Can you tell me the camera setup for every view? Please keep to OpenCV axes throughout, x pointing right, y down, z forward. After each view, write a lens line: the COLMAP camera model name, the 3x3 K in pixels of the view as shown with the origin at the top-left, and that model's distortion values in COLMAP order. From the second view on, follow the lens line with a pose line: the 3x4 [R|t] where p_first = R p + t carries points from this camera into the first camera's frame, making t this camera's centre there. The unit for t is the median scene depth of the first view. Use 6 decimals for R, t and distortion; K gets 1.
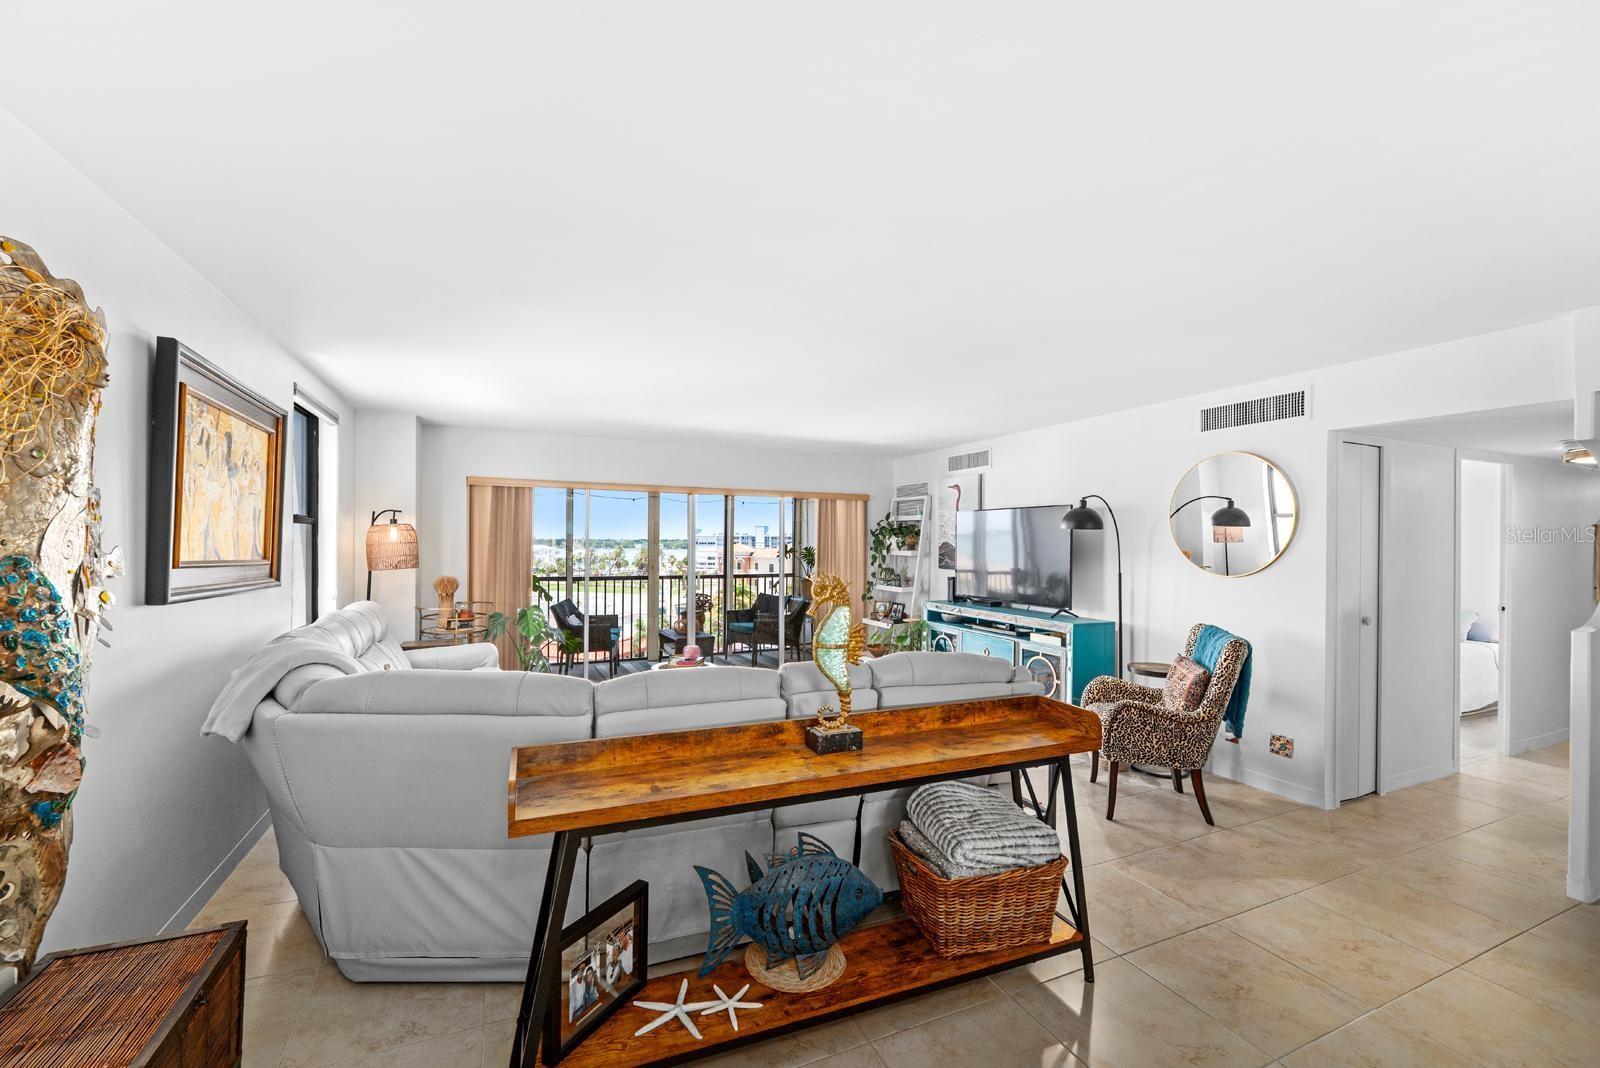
lens RADIAL K [[654.7, 0, 786.4], [0, 654.7, 536.2], [0, 0, 1]] dist [0.002066, 0.000075]
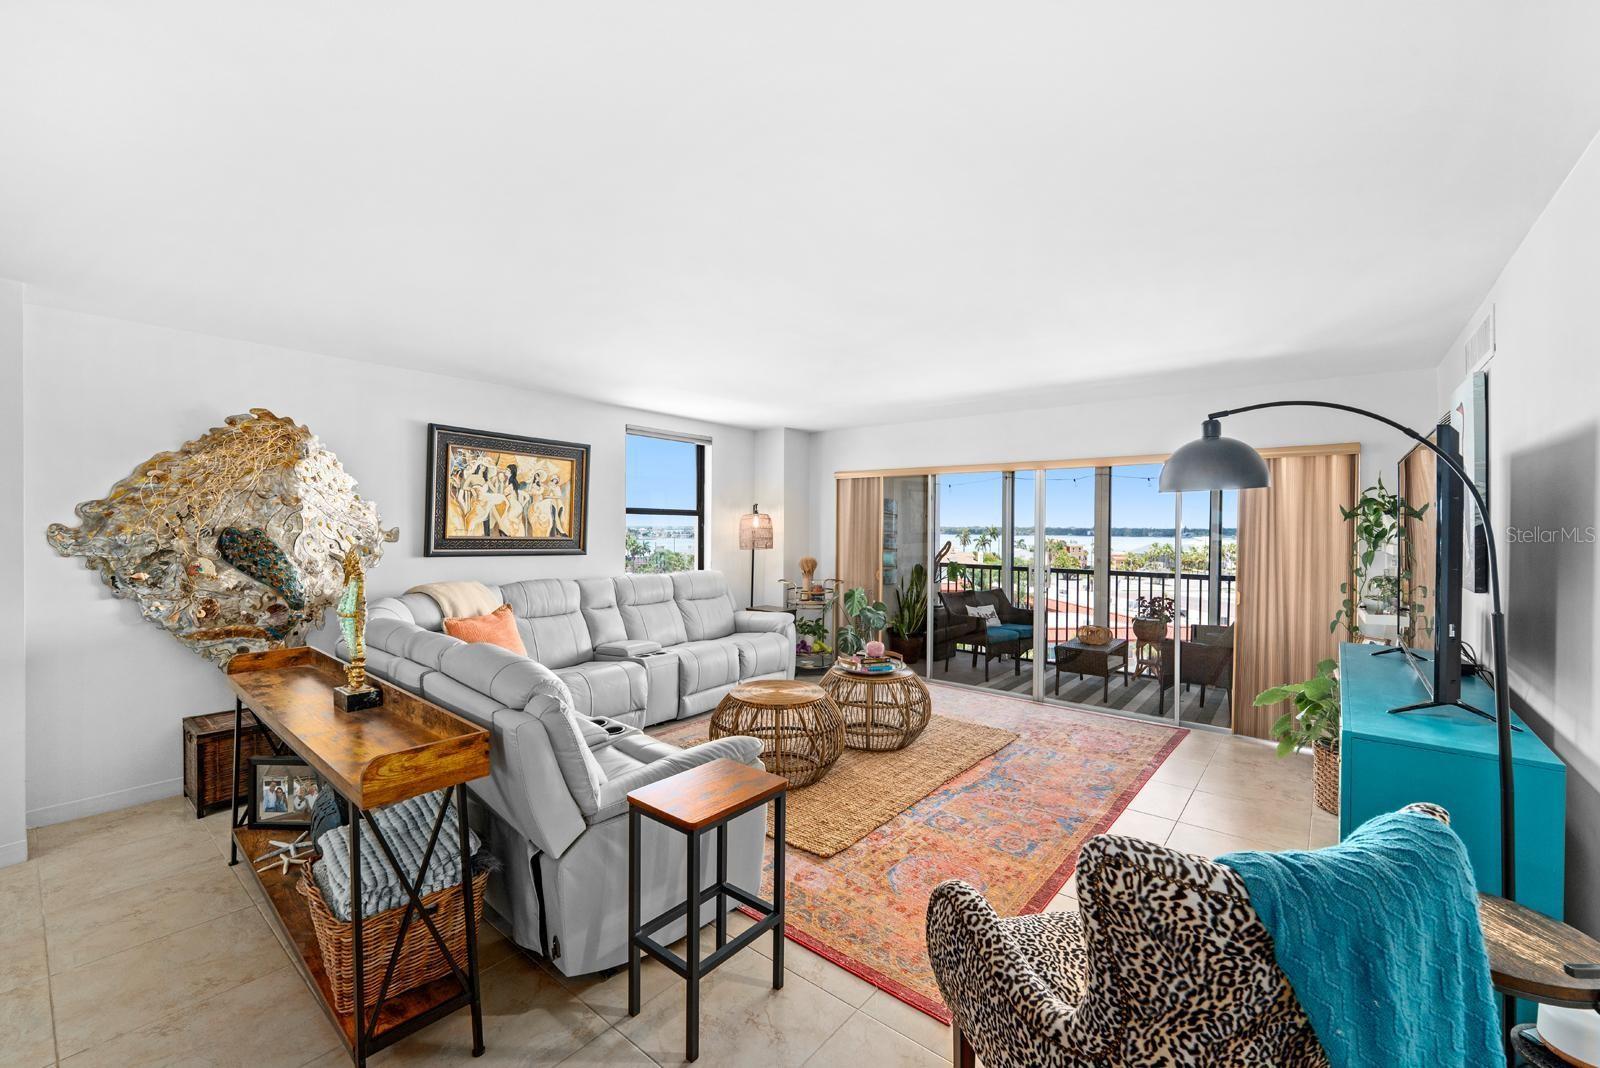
lens RADIAL K [[654.7, 0, 801.0], [0, 654.7, 527.2], [0, 0, 1]] dist [0.002066, 0.000075]
pose [[0.470913, -0.006543, -0.882155, 0.395363], [0.004801, 0.999977, -0.004854, 0.008039], [0.882167, -0.001950, 0.470934, 0.315270]]
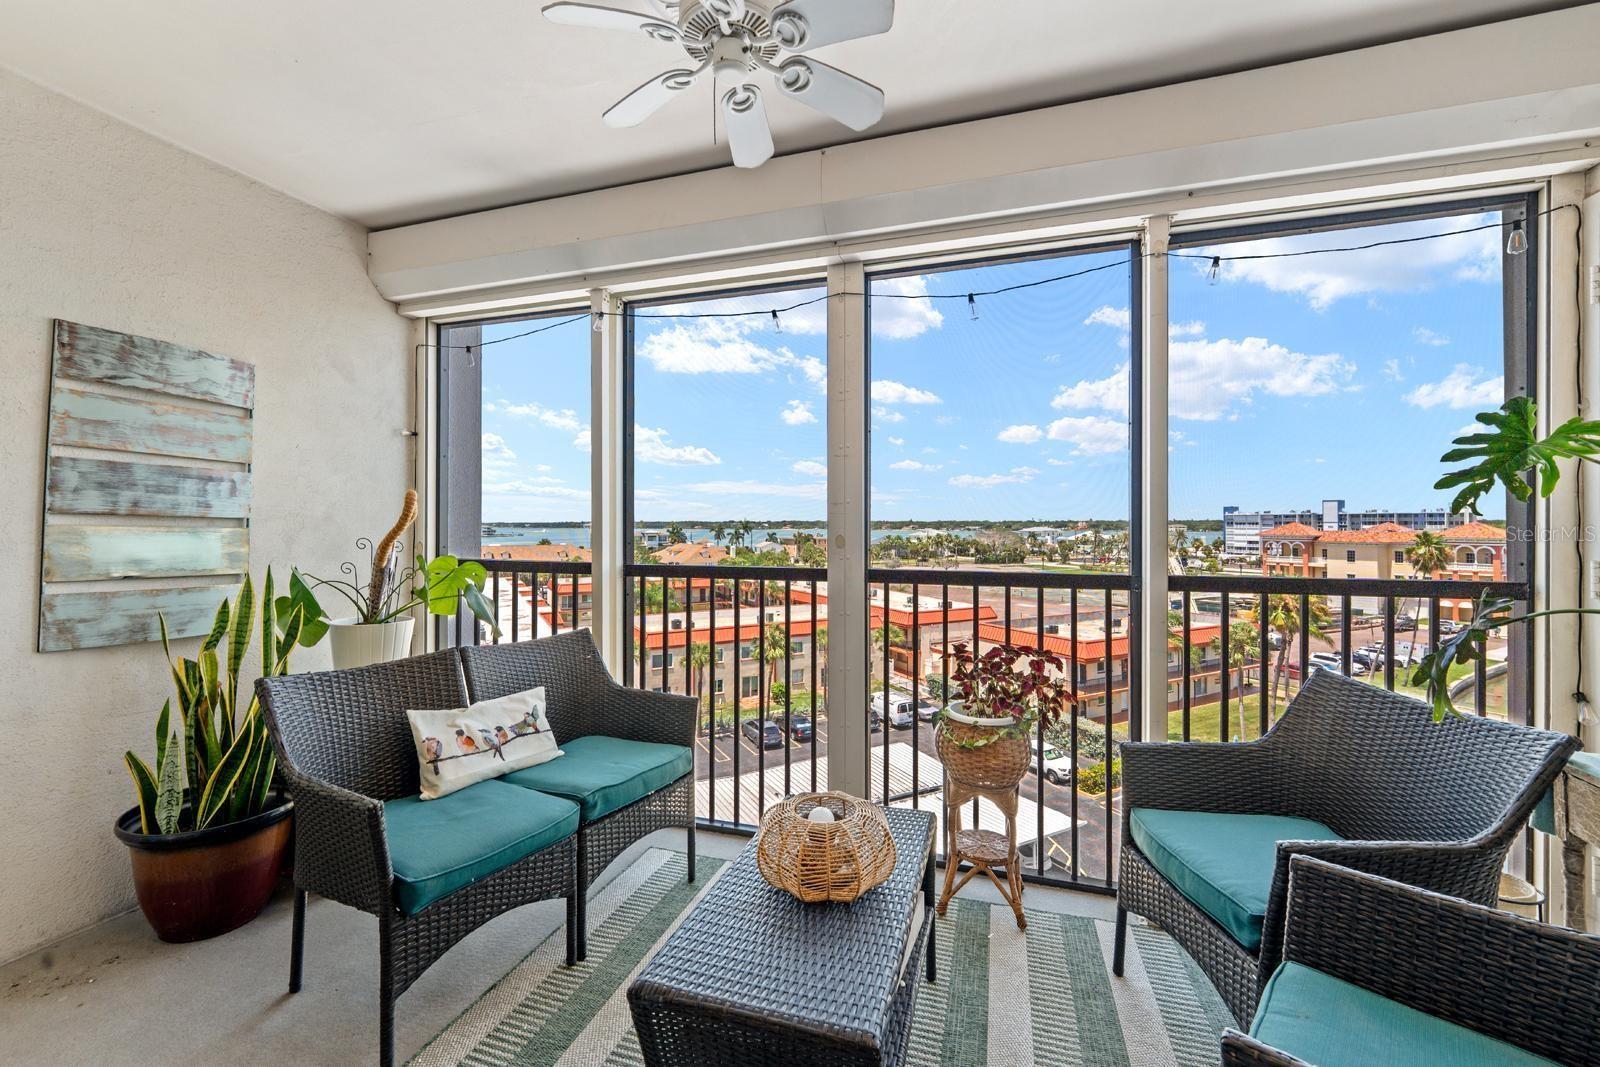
lens RADIAL K [[654.7, 0, 797.4], [0, 654.7, 522.9], [0, 0, 1]] dist [0.002066, 0.000075]
pose [[0.749800, -0.012832, -0.661540, -0.031285], [0.016065, 0.999870, -0.001187, 0.045053], [0.661470, -0.009737, 0.749909, 0.876161]]
